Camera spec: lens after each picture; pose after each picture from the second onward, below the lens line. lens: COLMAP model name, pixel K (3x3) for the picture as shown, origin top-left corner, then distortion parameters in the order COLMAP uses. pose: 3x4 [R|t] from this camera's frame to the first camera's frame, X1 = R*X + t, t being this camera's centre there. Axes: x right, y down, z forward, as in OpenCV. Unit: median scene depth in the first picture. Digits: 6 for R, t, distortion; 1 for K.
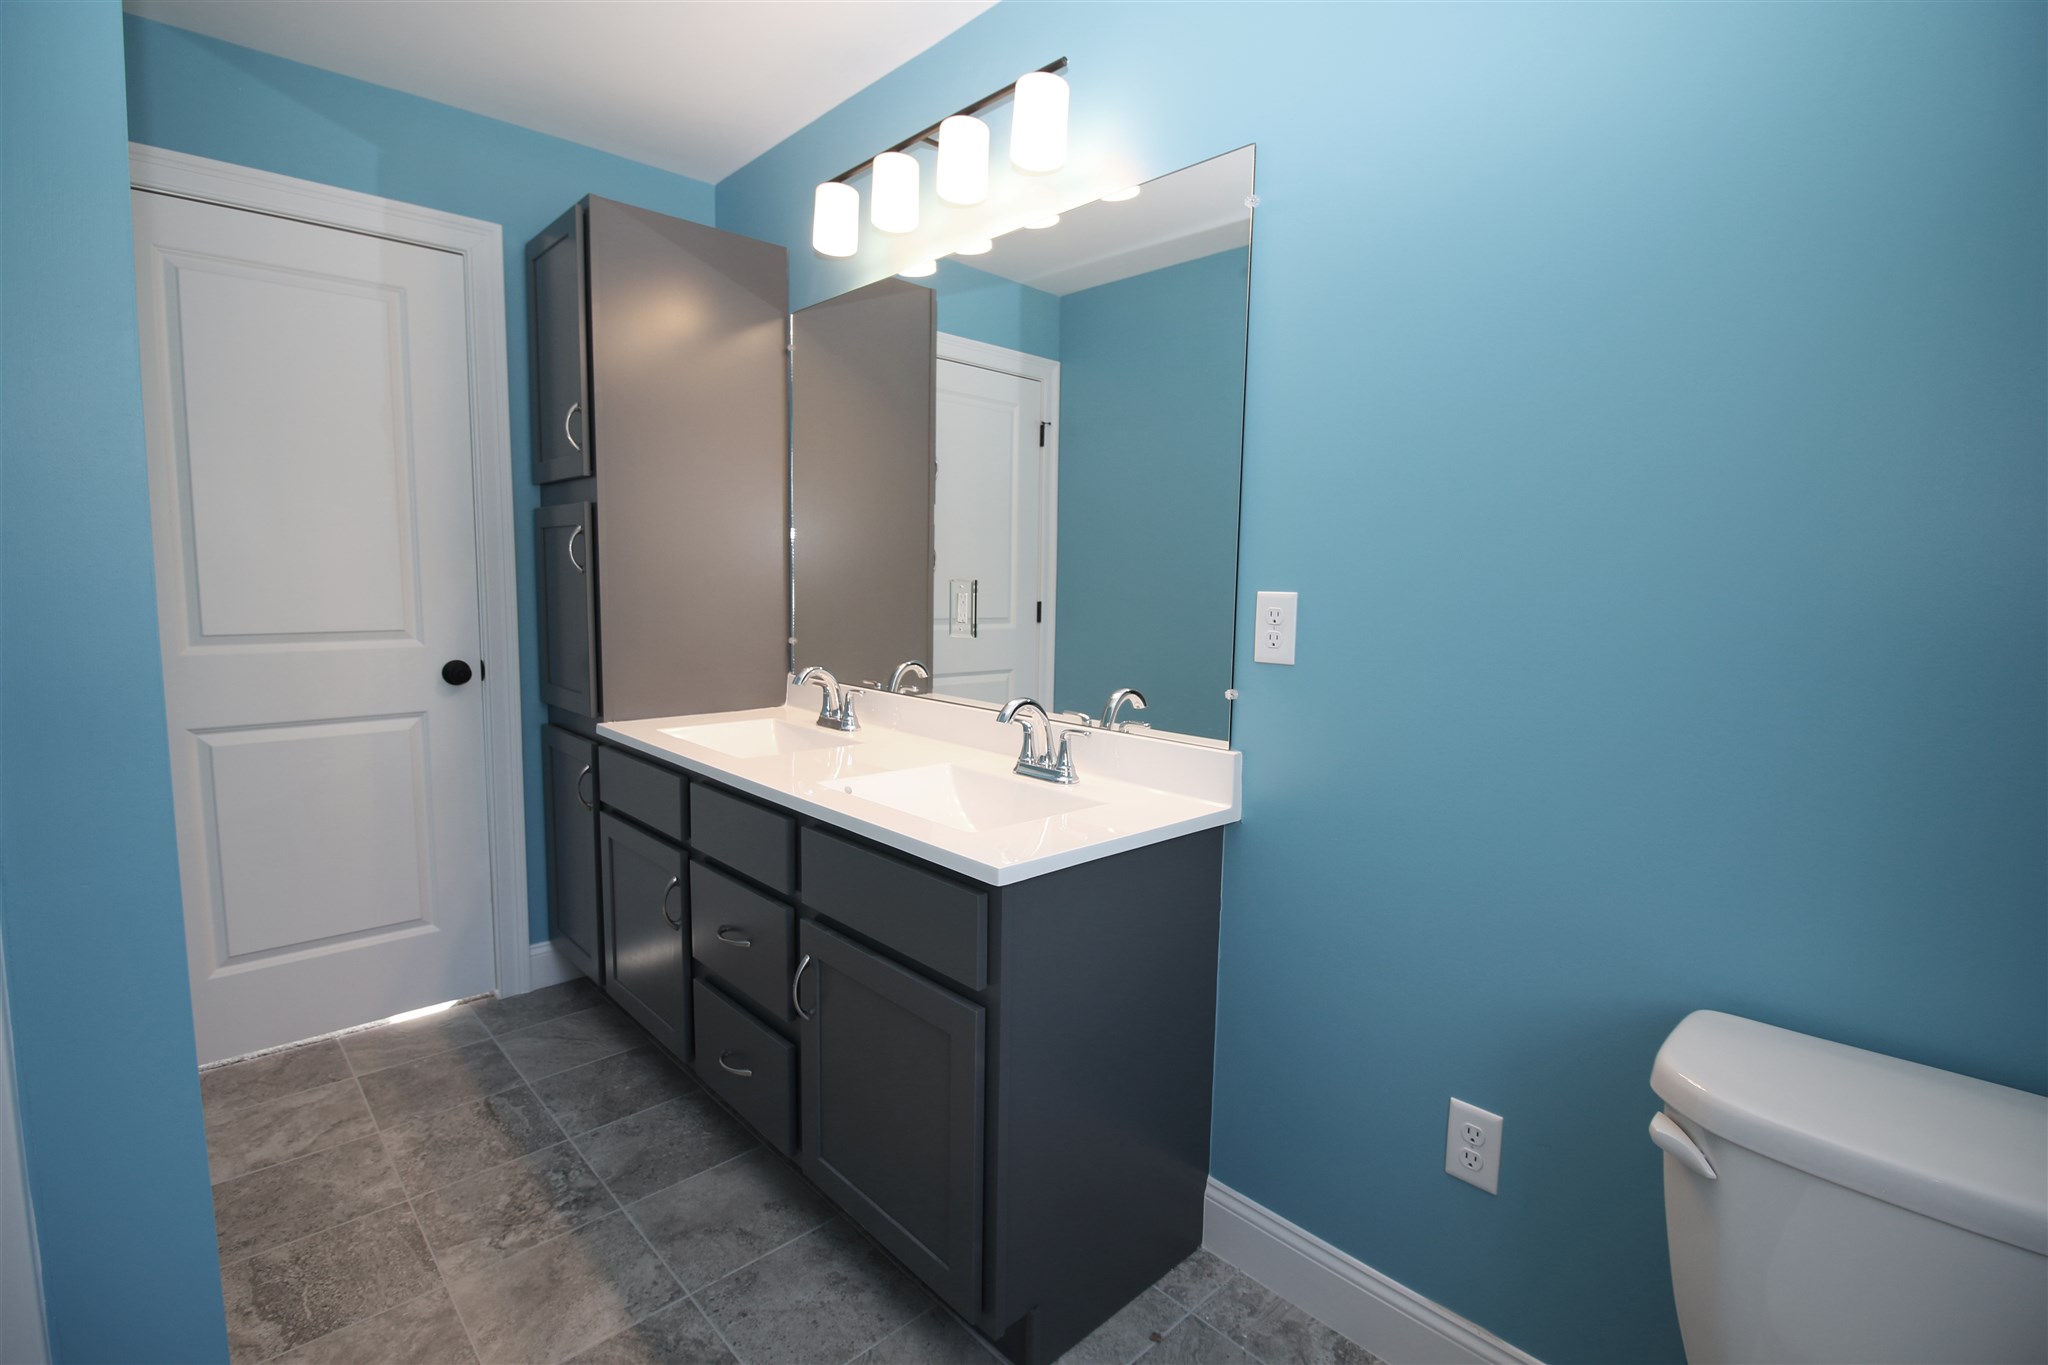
lens RADIAL K [[953.8, 0, 1036.0], [0, 953.8, 669.7], [0, 0, 1]] dist [-0.015646, -0.001997]
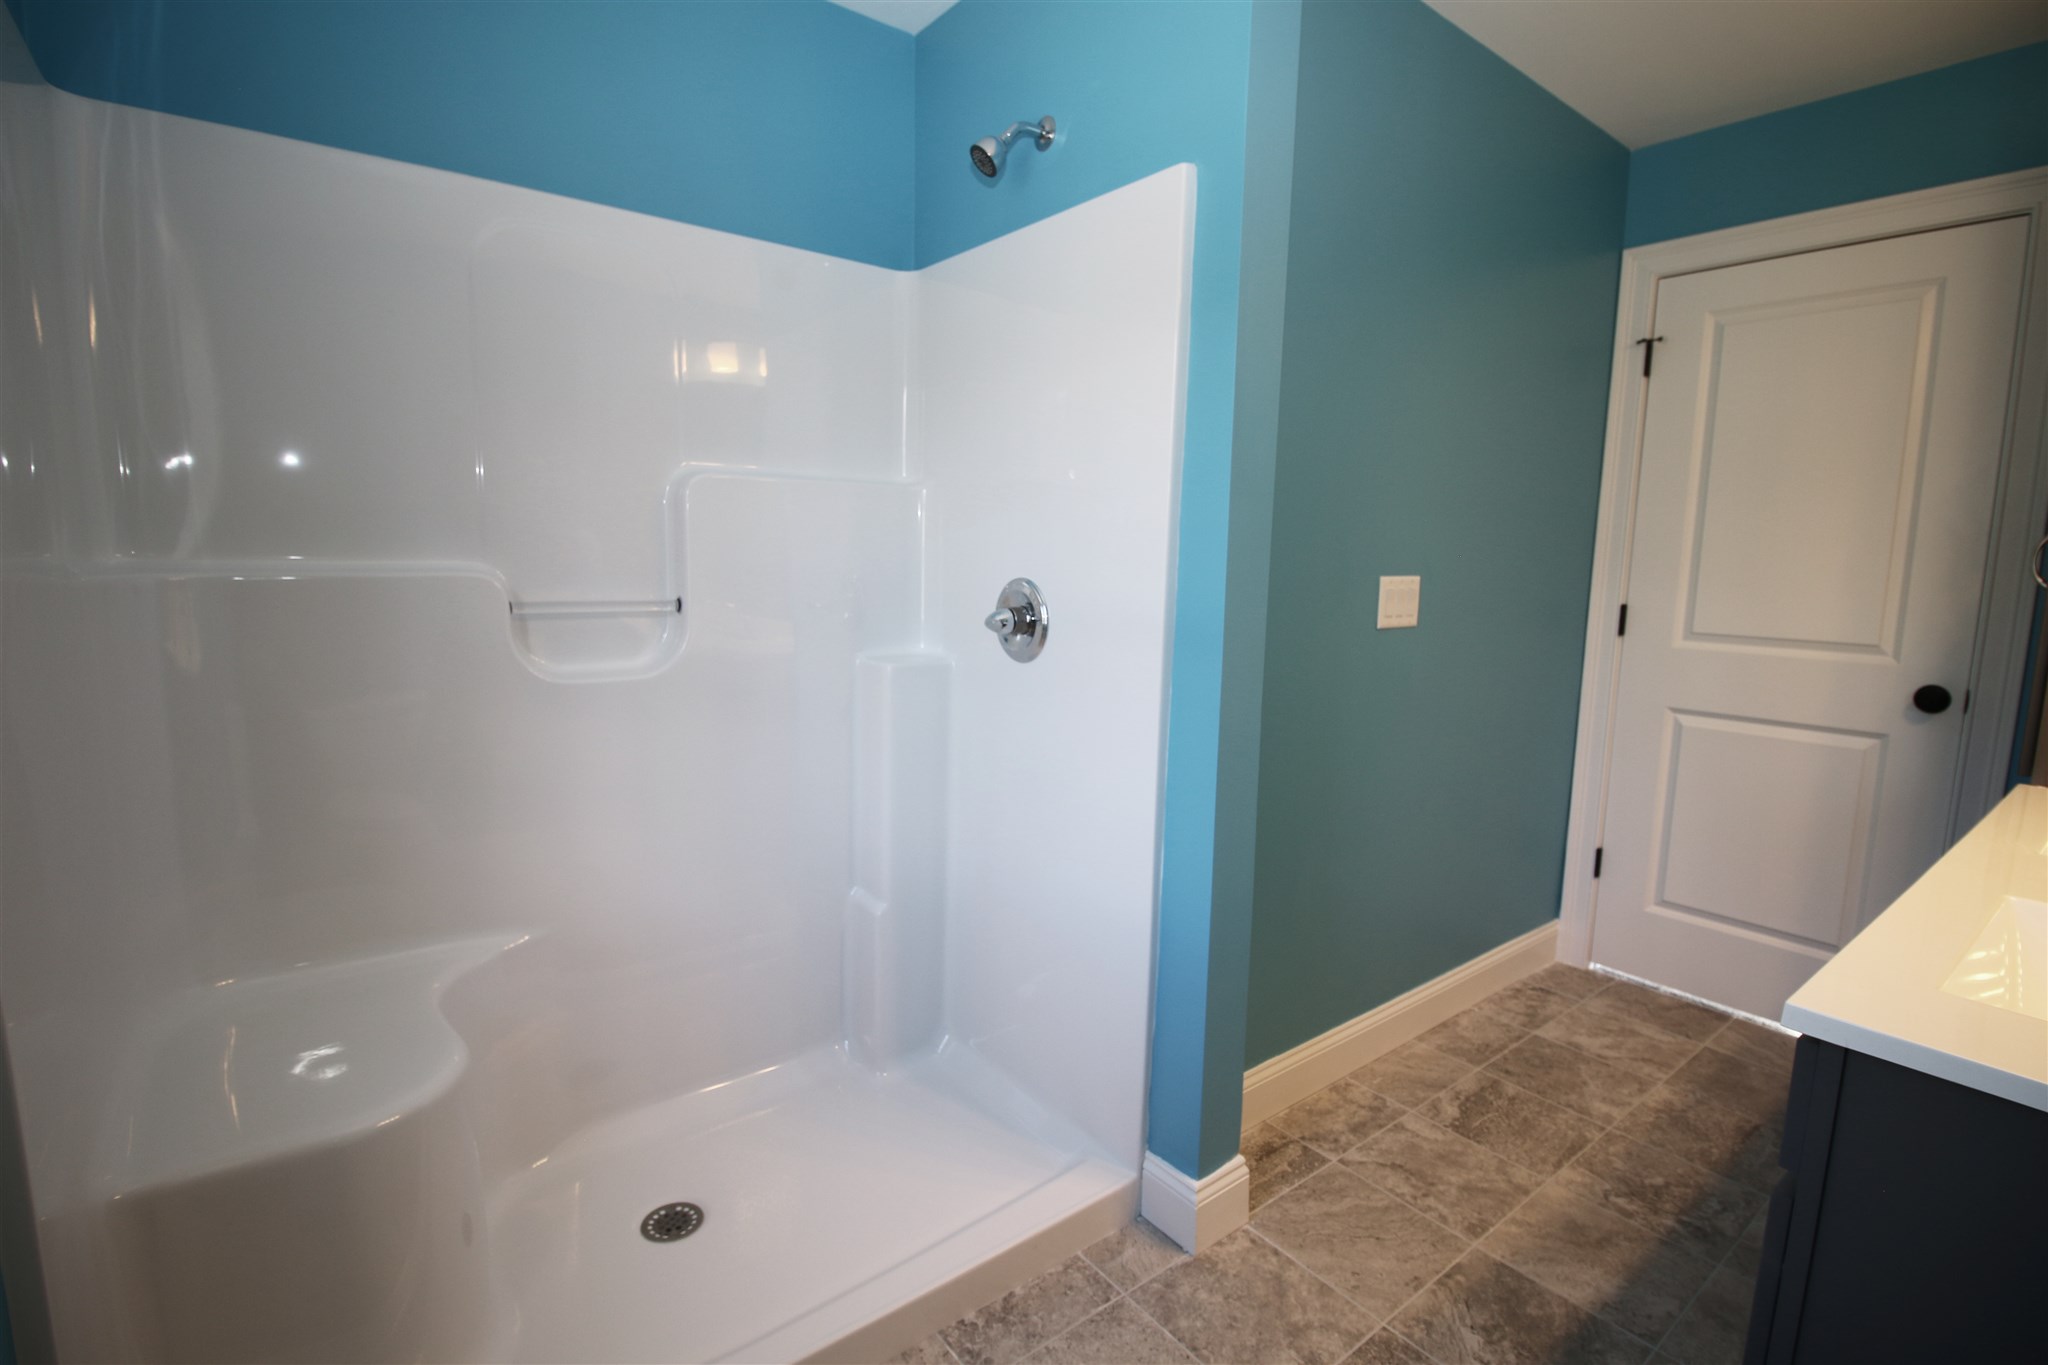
lens RADIAL K [[953.8, 0, 1035.9], [0, 953.8, 684.8], [0, 0, 1]] dist [-0.015646, -0.001997]
pose [[-0.091590, 0.118595, -0.988709, 0.475832], [-0.128233, 0.983211, 0.129814, -0.024206], [0.987506, 0.138675, -0.074845, 0.334036]]
